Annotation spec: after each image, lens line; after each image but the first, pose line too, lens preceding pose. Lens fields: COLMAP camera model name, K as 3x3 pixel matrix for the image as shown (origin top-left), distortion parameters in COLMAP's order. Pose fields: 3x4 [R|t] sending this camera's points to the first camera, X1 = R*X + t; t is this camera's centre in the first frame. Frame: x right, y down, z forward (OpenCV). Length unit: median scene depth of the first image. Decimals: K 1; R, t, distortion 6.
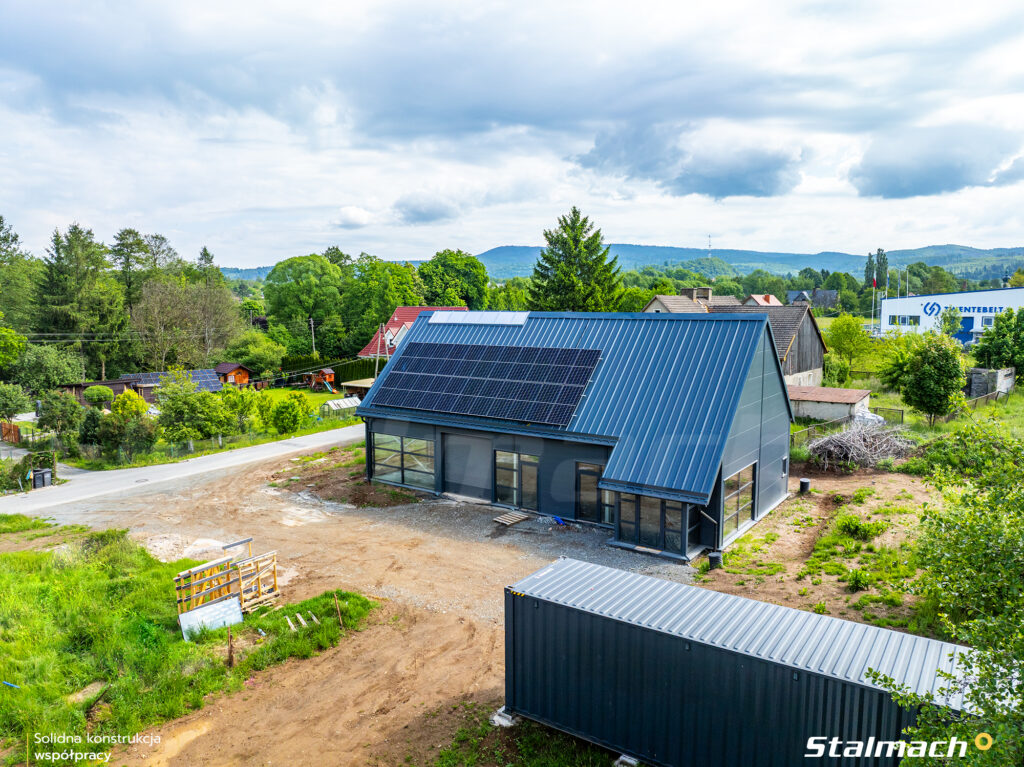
lens RADIAL K [[718.2, 0, 512.0], [0, 718.2, 383.5], [0, 0, 1]] dist [-0.035491, -0.004937]
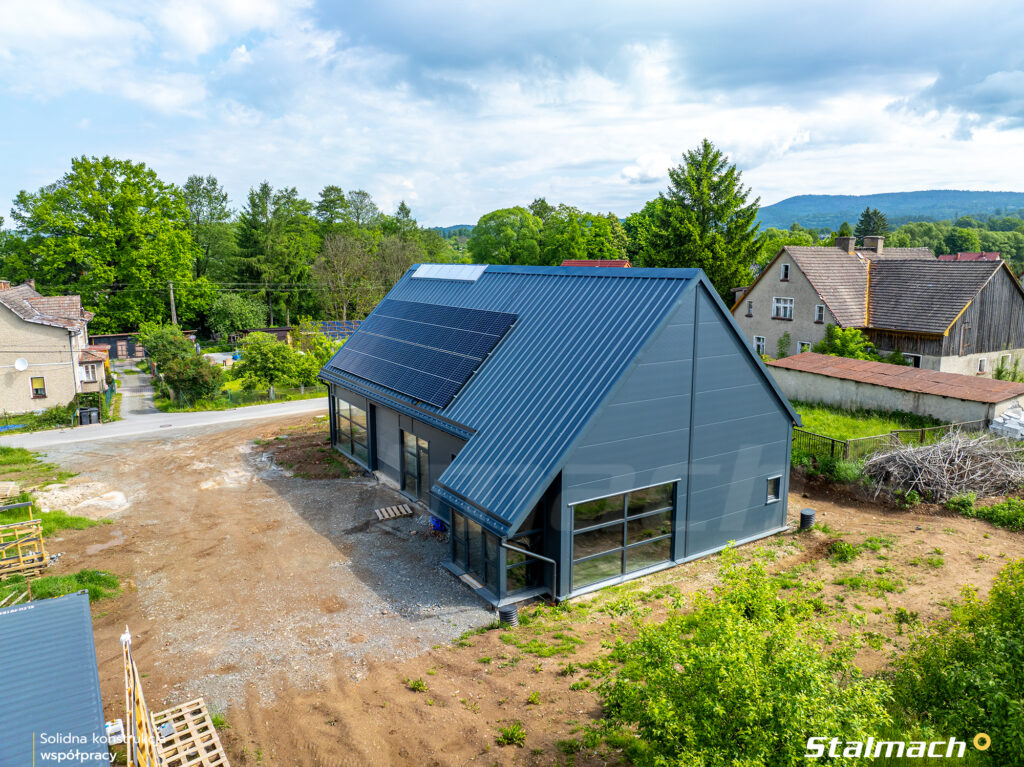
lens RADIAL K [[718.2, 0, 512.0], [0, 718.2, 383.5], [0, 0, 1]] dist [-0.035491, -0.004937]
pose [[0.925807, 0.065975, -0.372194, 0.345609], [-0.042396, 0.996561, 0.071192, -0.022706], [0.375611, -0.050130, 0.925421, 0.224904]]
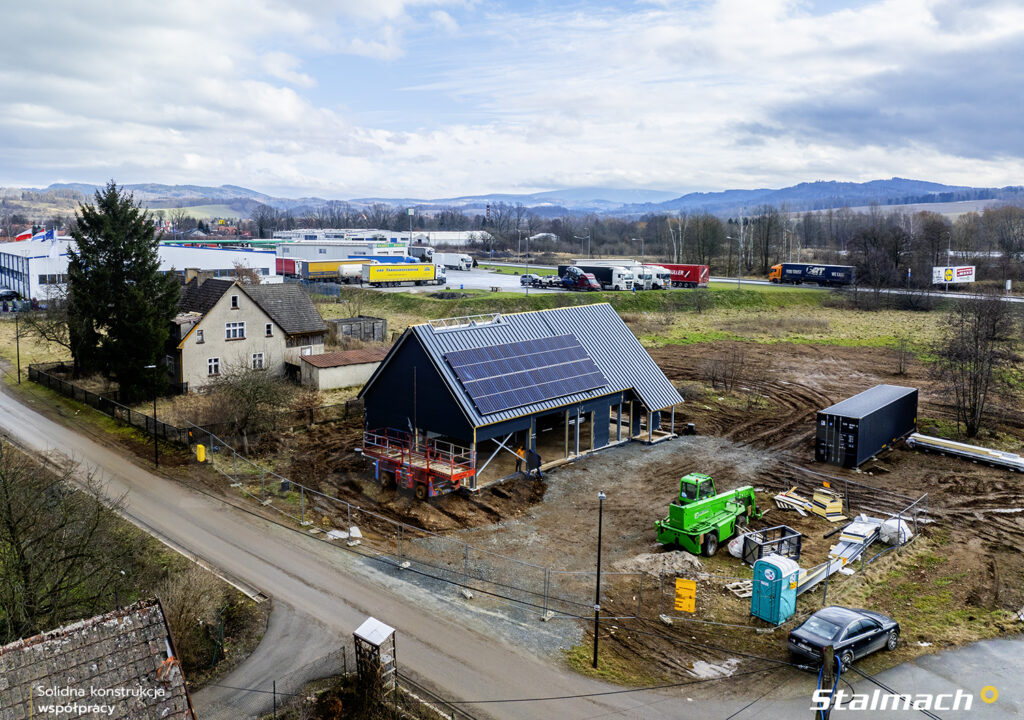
lens RADIAL K [[789.4, 0, 461.0], [0, 789.4, 302.7], [0, 0, 1]] dist [-0.026494, 0.006568]
pose [[0.164324, -0.088763, 0.982405, -1.260861], [0.110199, 0.991360, 0.071140, -0.210241], [-0.980231, 0.096570, 0.172686, 0.778890]]
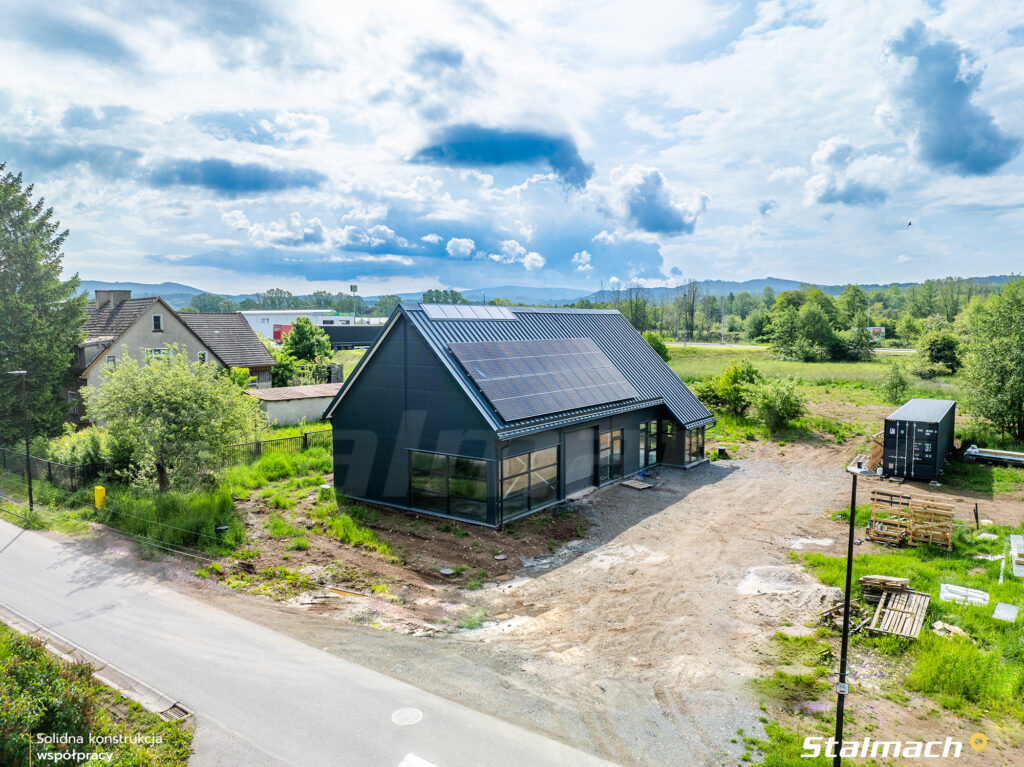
lens RADIAL K [[718.2, 0, 512.0], [0, 718.2, 383.5], [0, 0, 1]] dist [-0.035491, -0.004937]
pose [[0.003972, -0.080968, 0.996709, -0.910841], [0.115898, 0.990037, 0.079965, -0.069724], [-0.993253, 0.115199, 0.013317, 0.934022]]
